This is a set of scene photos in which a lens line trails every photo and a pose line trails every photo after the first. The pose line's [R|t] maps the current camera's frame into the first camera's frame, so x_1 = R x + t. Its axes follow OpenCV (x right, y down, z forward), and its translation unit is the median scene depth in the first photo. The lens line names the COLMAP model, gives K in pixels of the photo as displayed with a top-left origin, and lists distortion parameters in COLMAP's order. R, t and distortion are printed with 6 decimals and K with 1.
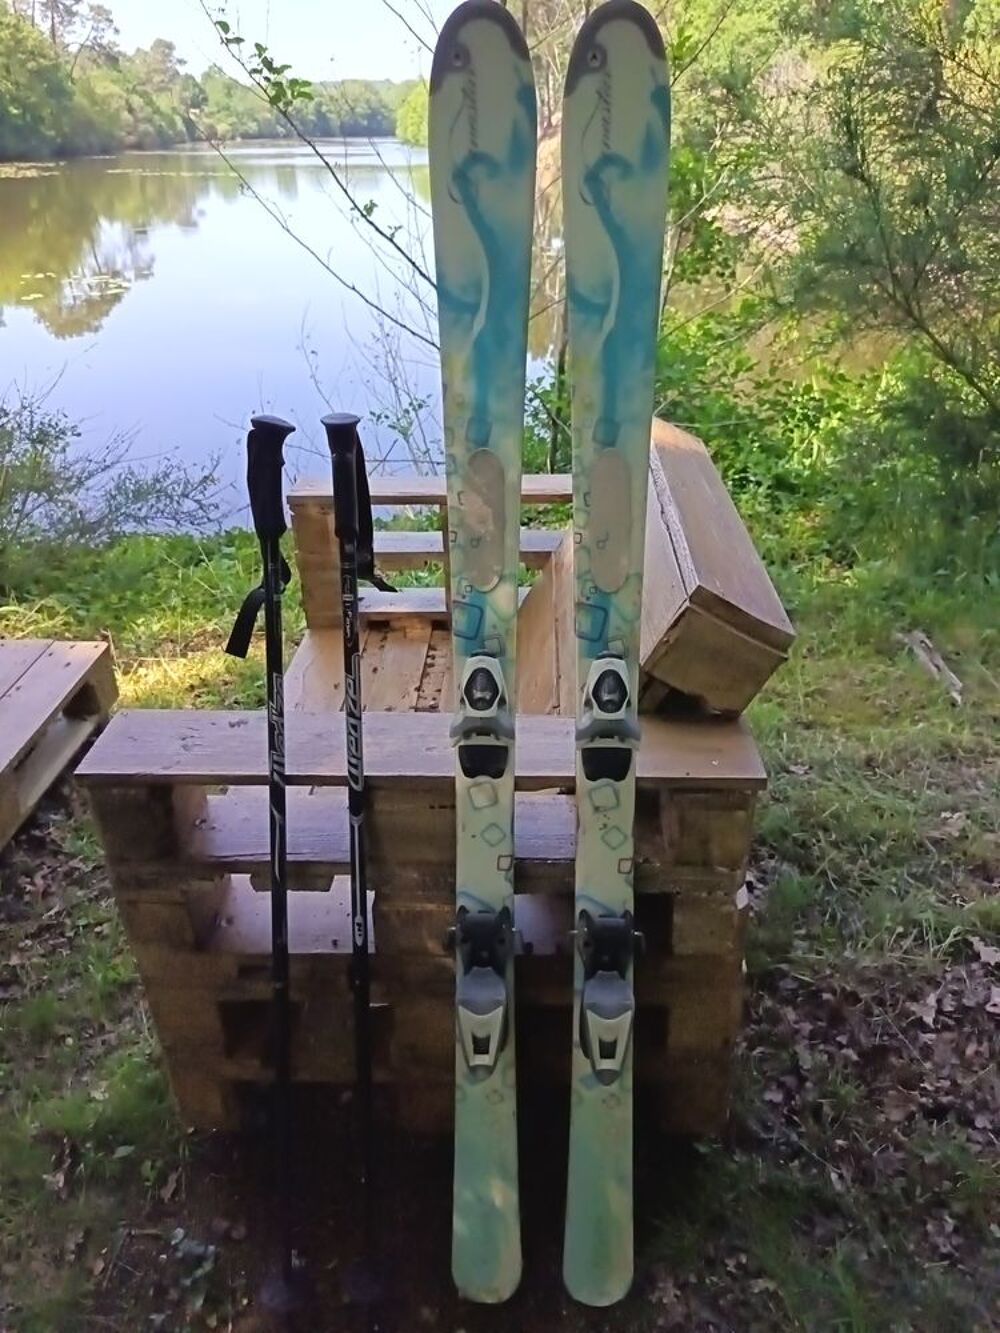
lens RADIAL K [[924.6, 0, 496.4], [0, 924.6, 666.2], [0, 0, 1]] dist [0.002727, -0.010658]
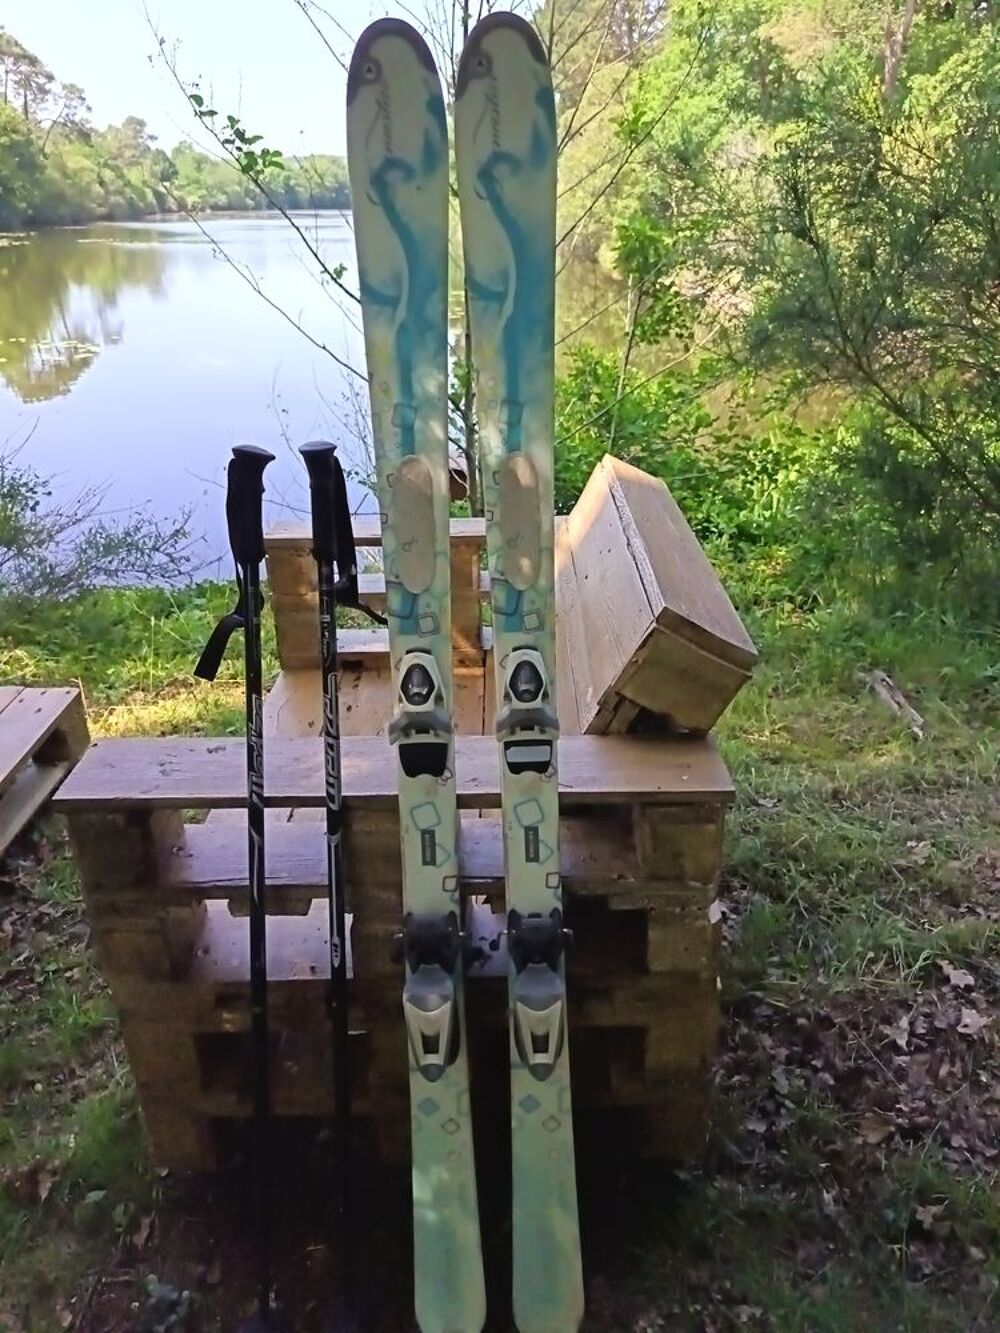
lens RADIAL K [[923.1, 0, 496.0], [0, 923.1, 668.2], [0, 0, 1]] dist [0.008762, -0.021023]
pose [[0.999398, -0.012286, 0.032449, -0.002385], [0.014199, 0.998134, -0.059389, 0.017642], [-0.031659, 0.059814, 0.997707, -0.011503]]
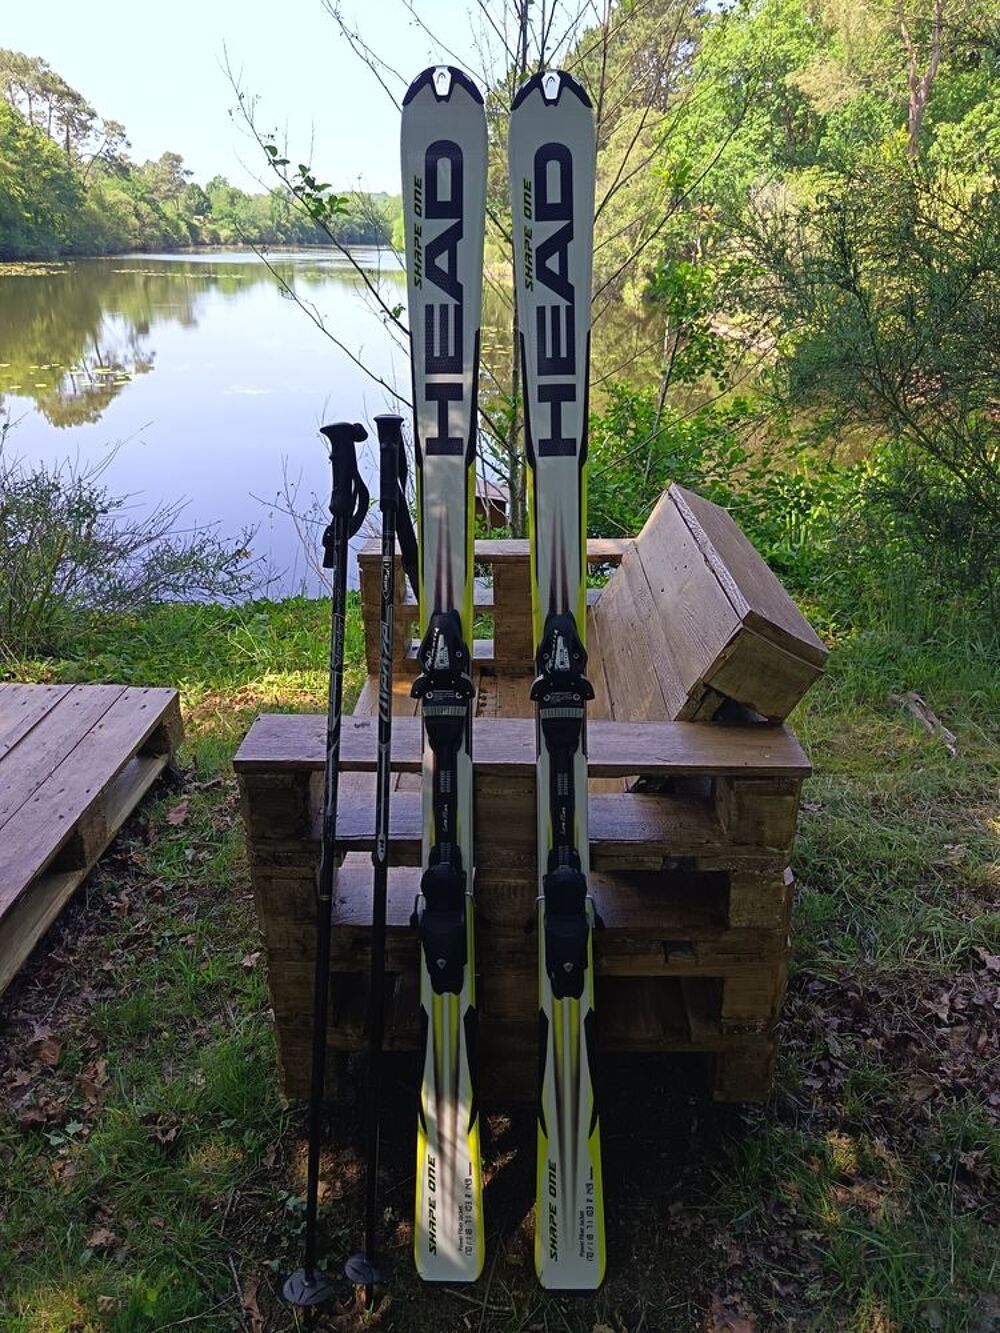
lens RADIAL K [[920.7, 0, 495.9], [0, 920.7, 670.1], [0, 0, 1]] dist [0.017049, -0.030595]
pose [[0.999831, 0.010469, 0.015137, -0.059161], [-0.009065, 0.995899, -0.090022, 0.045384], [-0.016018, 0.089869, 0.995825, -0.087385]]
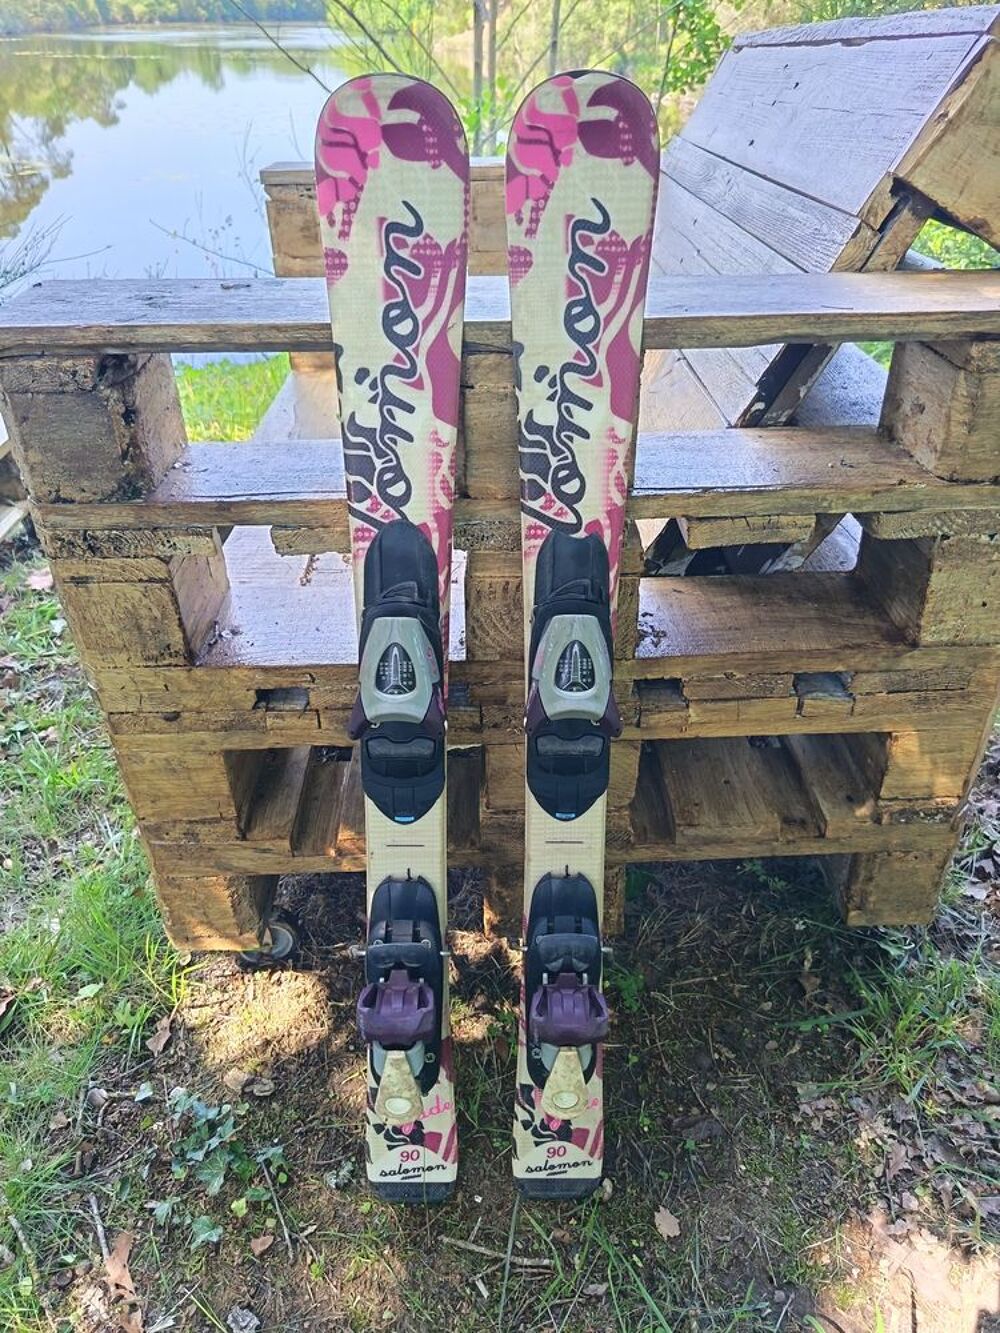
lens RADIAL K [[920.7, 0, 495.9], [0, 920.7, 670.1], [0, 0, 1]] dist [0.017049, -0.030595]
pose [[0.998451, -0.026550, 0.048891, -0.068552], [0.021981, 0.995541, 0.091728, 0.124992], [-0.051109, -0.090511, 0.994583, 0.169439]]
